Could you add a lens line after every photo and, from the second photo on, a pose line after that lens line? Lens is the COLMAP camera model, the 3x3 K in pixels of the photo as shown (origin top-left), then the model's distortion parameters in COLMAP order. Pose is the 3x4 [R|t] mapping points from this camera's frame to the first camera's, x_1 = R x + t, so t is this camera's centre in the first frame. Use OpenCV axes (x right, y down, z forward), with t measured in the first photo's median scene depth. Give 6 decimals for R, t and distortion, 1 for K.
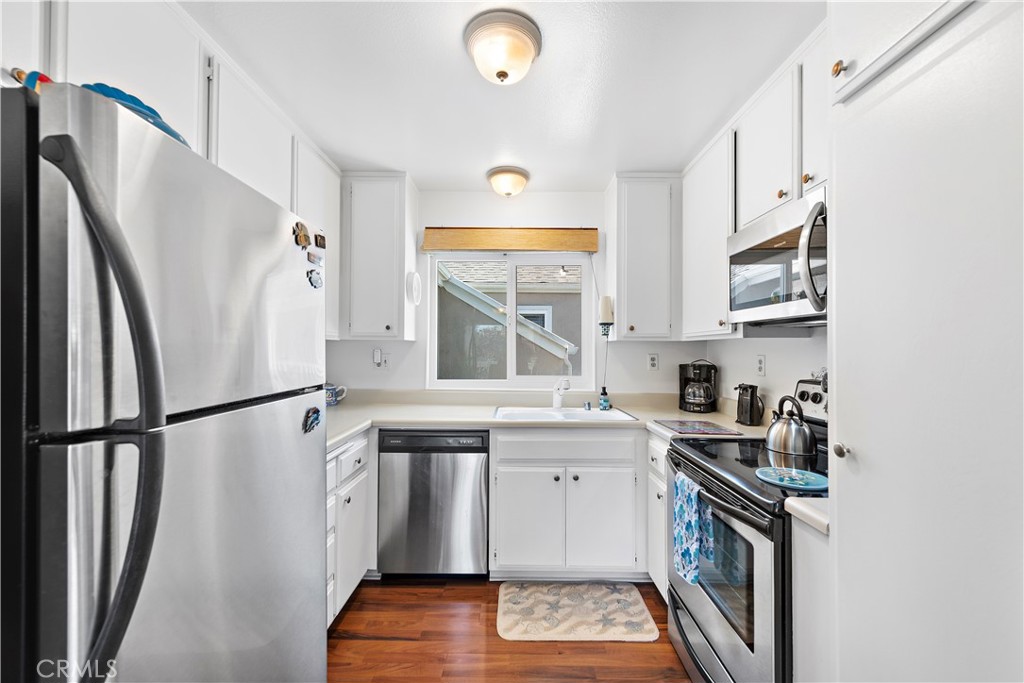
lens RADIAL K [[404.9, 0, 508.3], [0, 404.9, 343.1], [0, 0, 1]] dist [0.012515, -0.000366]
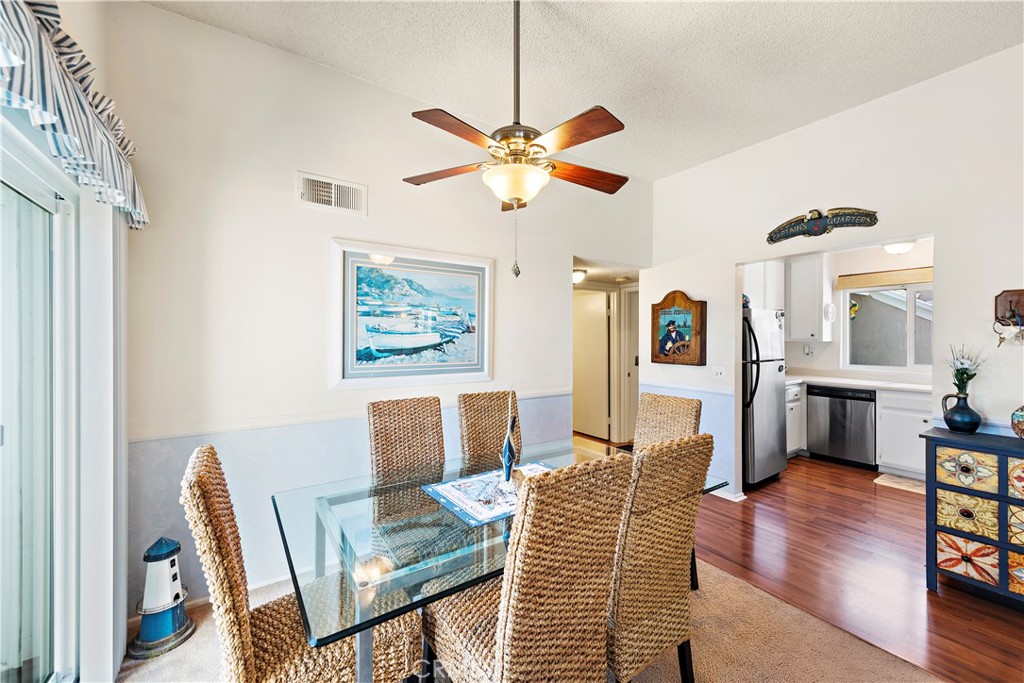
lens RADIAL K [[404.9, 0, 516.4], [0, 404.9, 335.3], [0, 0, 1]] dist [0.012515, -0.000366]
pose [[0.581875, -0.009558, -0.813222, 0.532024], [0.014325, 0.999896, -0.001502, -0.063634], [0.813152, -0.010776, 0.581952, -1.473764]]
